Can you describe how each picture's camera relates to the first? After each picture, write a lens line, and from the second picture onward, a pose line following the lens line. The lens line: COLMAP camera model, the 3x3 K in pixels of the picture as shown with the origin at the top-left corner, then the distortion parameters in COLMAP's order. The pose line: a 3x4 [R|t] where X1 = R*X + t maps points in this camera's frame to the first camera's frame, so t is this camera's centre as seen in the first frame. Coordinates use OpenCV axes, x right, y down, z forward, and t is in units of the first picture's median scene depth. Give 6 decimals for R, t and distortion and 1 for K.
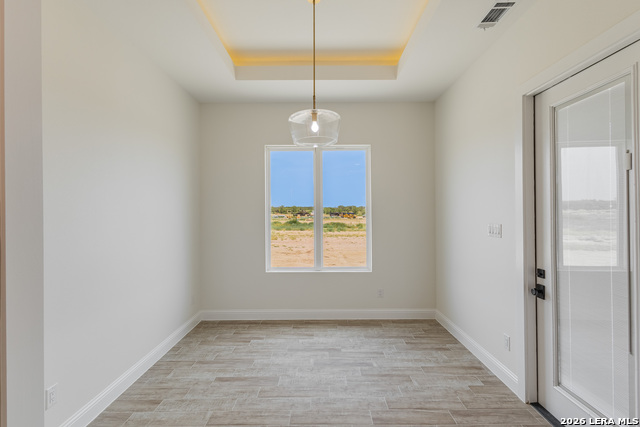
lens RADIAL K [[293.4, 0, 322.4], [0, 293.4, 212.8], [0, 0, 1]] dist [0.013607, -0.004297]
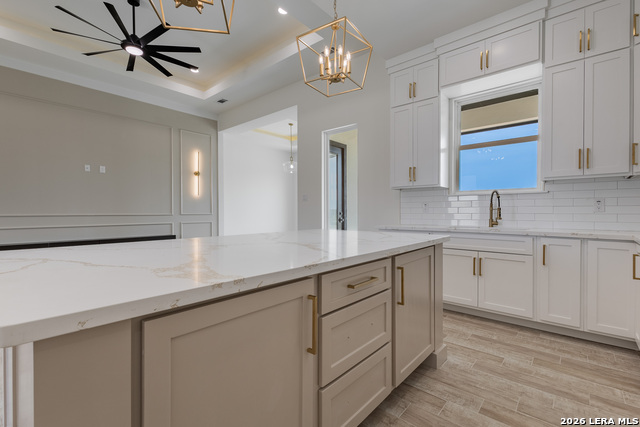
lens RADIAL K [[293.4, 0, 320.2], [0, 293.4, 213.5], [0, 0, 1]] dist [0.013607, -0.004297]
pose [[0.753009, 0.001316, -0.658008, 2.033149], [-0.001579, 0.999999, 0.000193, 0.171304], [0.658008, 0.000894, 0.753011, -1.011455]]
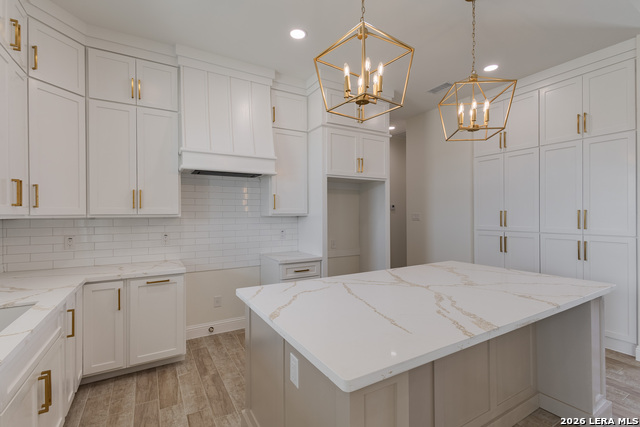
lens RADIAL K [[293.4, 0, 320.3], [0, 293.4, 213.4], [0, 0, 1]] dist [0.013607, -0.004297]
pose [[-0.507571, 0.002390, 0.861607, 1.057772], [0.009485, 0.999951, 0.002814, 0.046672], [-0.861558, 0.009601, -0.507569, -0.000052]]
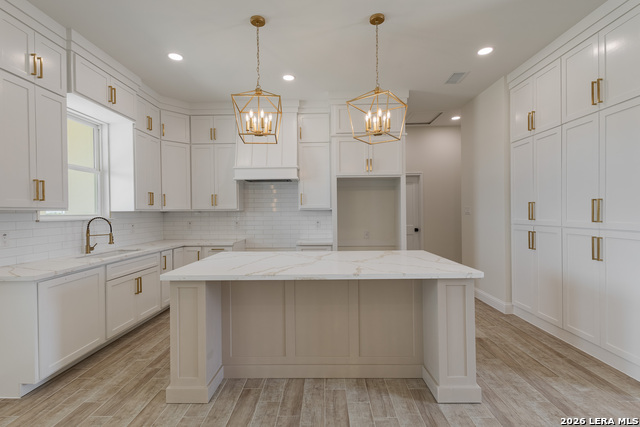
lens RADIAL K [[293.4, 0, 318.8], [0, 293.4, 213.5], [0, 0, 1]] dist [0.013607, -0.004297]
pose [[0.018165, -0.005522, 0.999820, 0.573812], [0.017198, 0.999839, 0.005209, 0.072865], [-0.999687, 0.017101, 0.018257, -0.603780]]
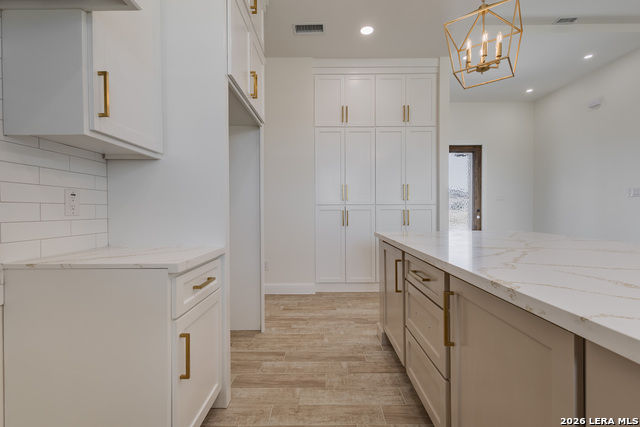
lens RADIAL K [[293.4, 0, 319.4], [0, 293.4, 213.9], [0, 0, 1]] dist [0.013607, -0.004297]
pose [[-0.999991, 0.002407, 0.003505, 1.948972], [0.002470, 0.999833, 0.018088, 0.160868], [-0.003460, 0.018096, -0.999830, -0.057000]]
